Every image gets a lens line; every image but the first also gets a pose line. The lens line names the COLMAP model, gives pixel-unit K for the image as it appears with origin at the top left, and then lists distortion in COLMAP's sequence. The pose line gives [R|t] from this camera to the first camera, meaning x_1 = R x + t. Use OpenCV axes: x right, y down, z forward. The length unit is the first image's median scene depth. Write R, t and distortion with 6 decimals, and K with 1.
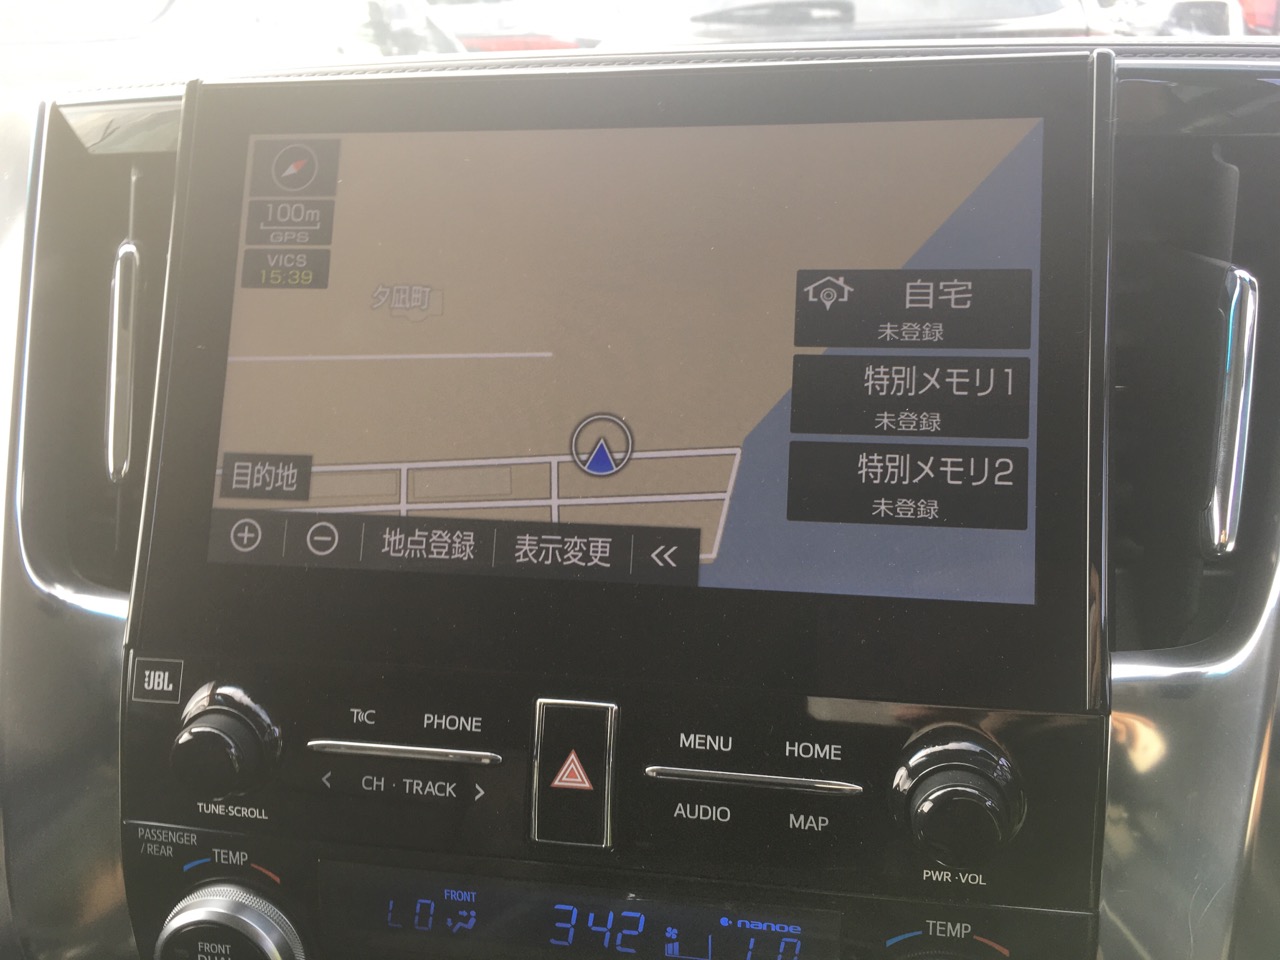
lens RADIAL K [[1079.3, 0, 640.0], [0, 1079.3, 480.0], [0, 0, 1]] dist [0.048406, -0.115006]
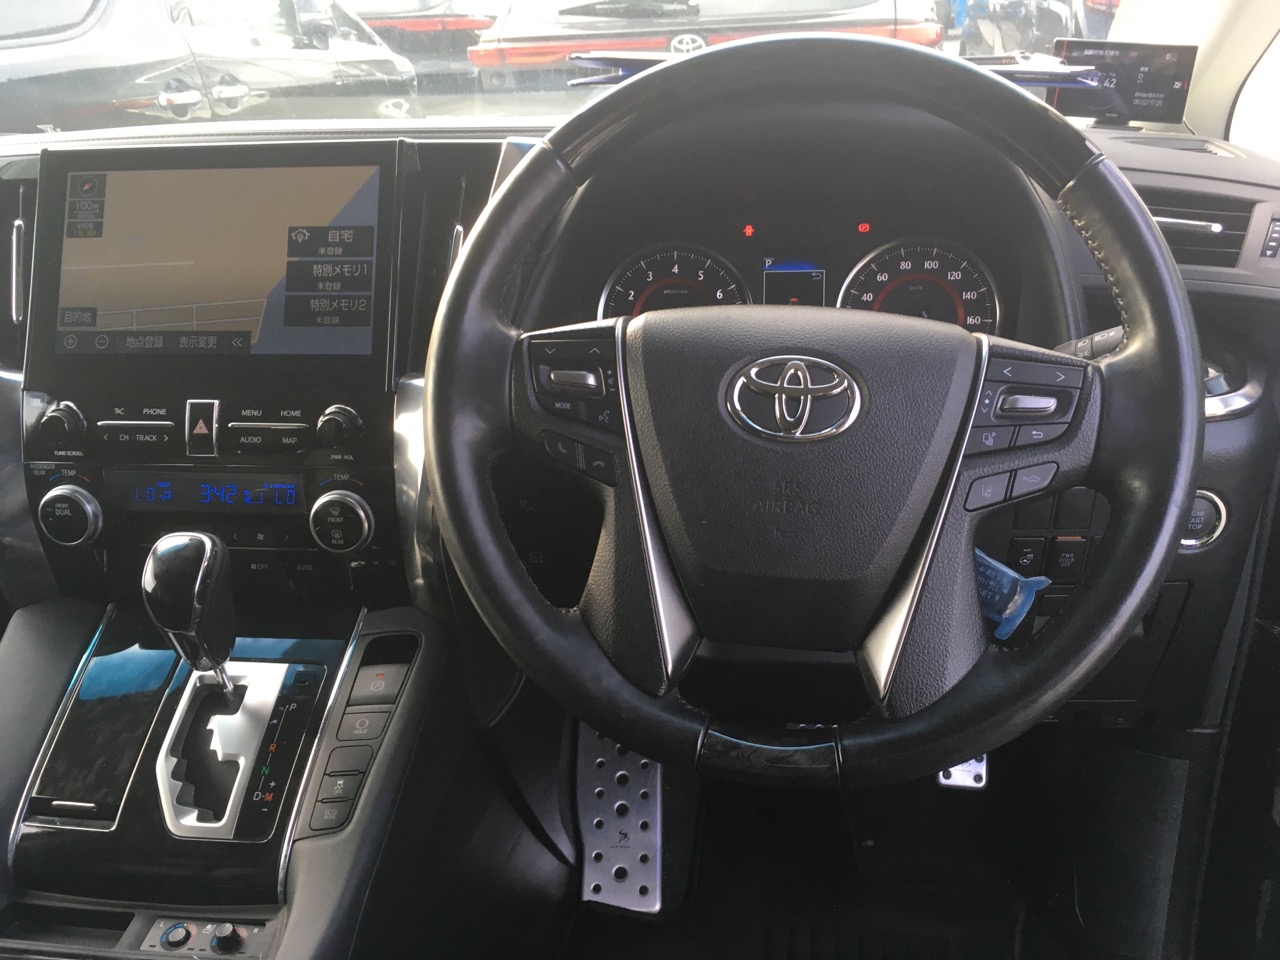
lens RADIAL K [[1073.0, 0, 647.5], [0, 1073.0, 493.0], [0, 0, 1]] dist [0.081609, -0.145452]
pose [[0.999237, -0.023057, 0.031525, 0.874182], [0.021768, 0.998937, 0.040642, 0.333350], [-0.032429, -0.039925, 0.998676, -1.533253]]
